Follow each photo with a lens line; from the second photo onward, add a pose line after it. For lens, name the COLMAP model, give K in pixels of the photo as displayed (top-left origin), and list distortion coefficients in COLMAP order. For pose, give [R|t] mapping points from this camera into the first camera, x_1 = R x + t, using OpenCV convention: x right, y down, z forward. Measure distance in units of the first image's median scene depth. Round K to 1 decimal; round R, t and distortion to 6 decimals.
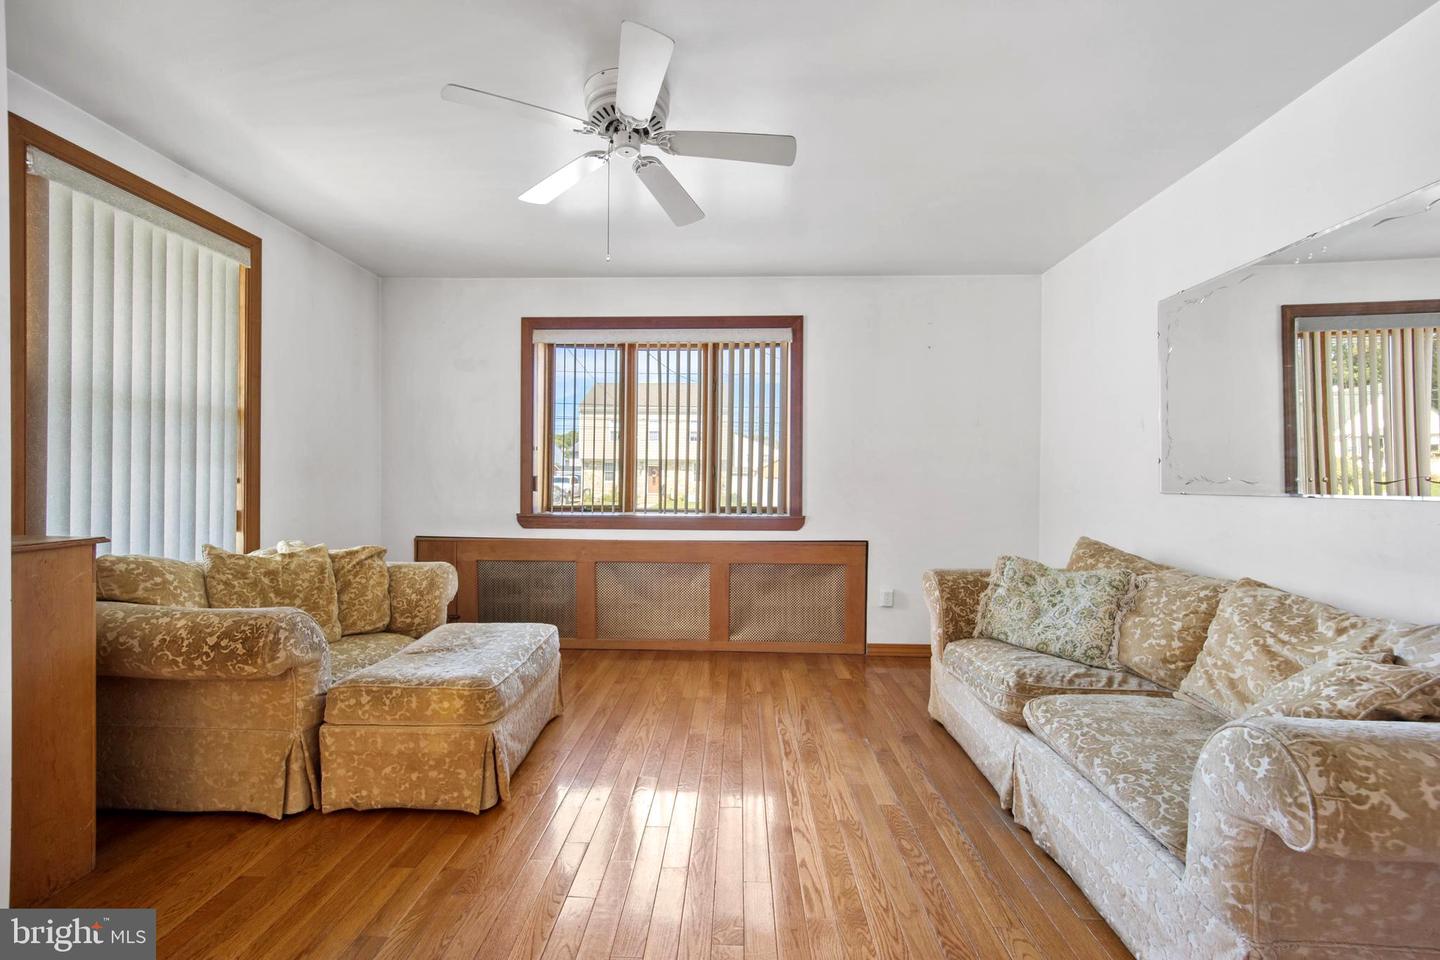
lens RADIAL K [[590.0, 0, 717.5], [0, 590.0, 472.6], [0, 0, 1]] dist [-0.006078, 0.001087]
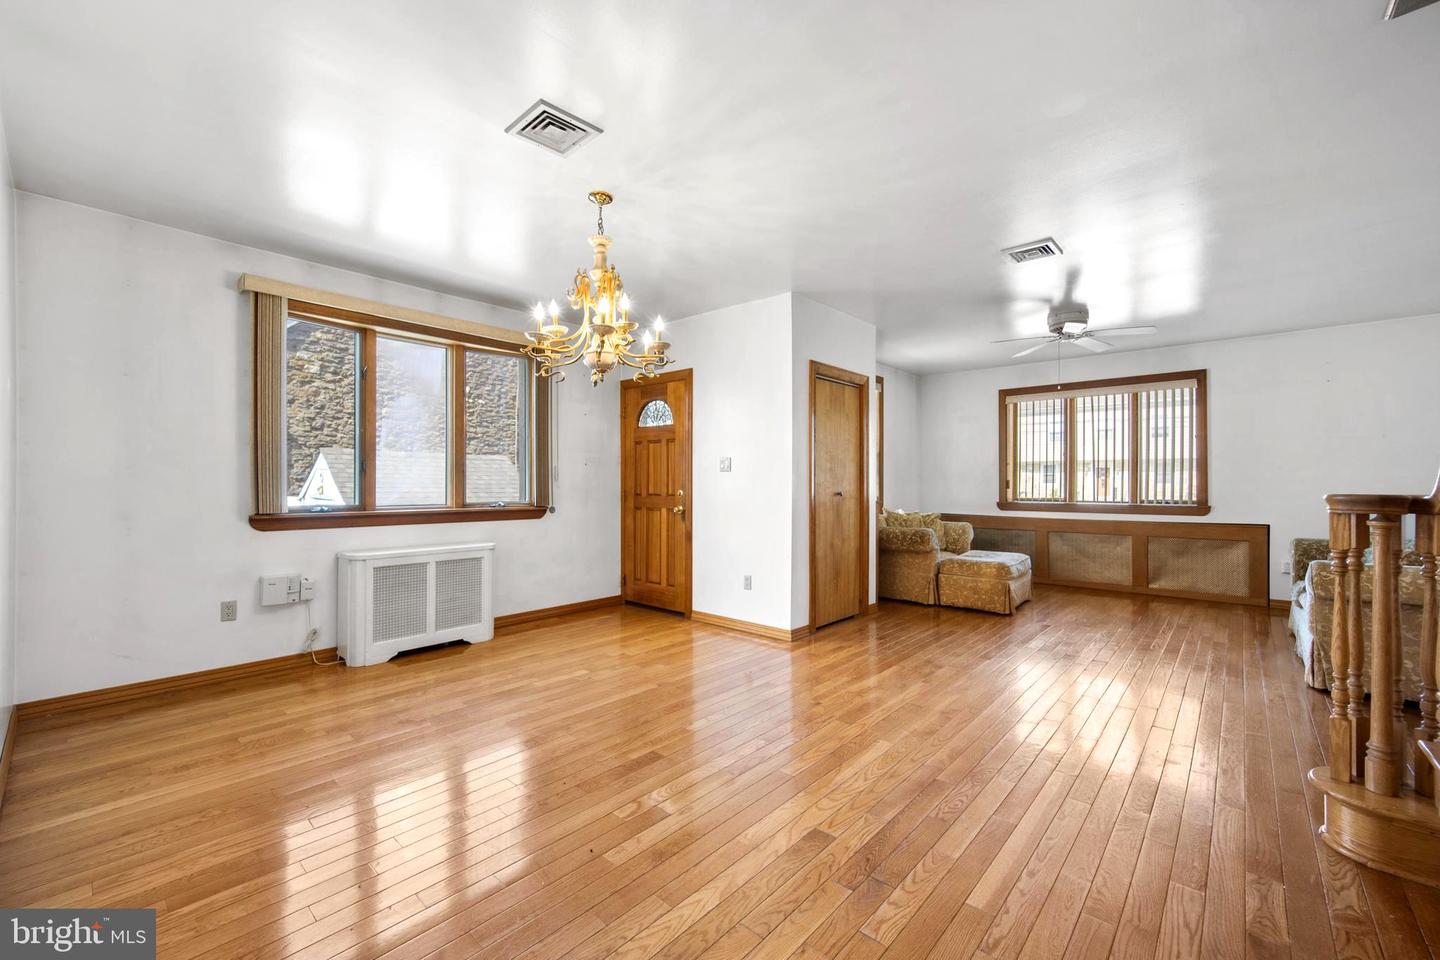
lens RADIAL K [[590.0, 0, 706.9], [0, 590.0, 479.2], [0, 0, 1]] dist [-0.006078, 0.001087]
pose [[0.762989, -0.008319, -0.646358, 0.146053], [0.012505, 0.999920, 0.001893, -0.012309], [0.646290, -0.009527, 0.763032, -0.968930]]
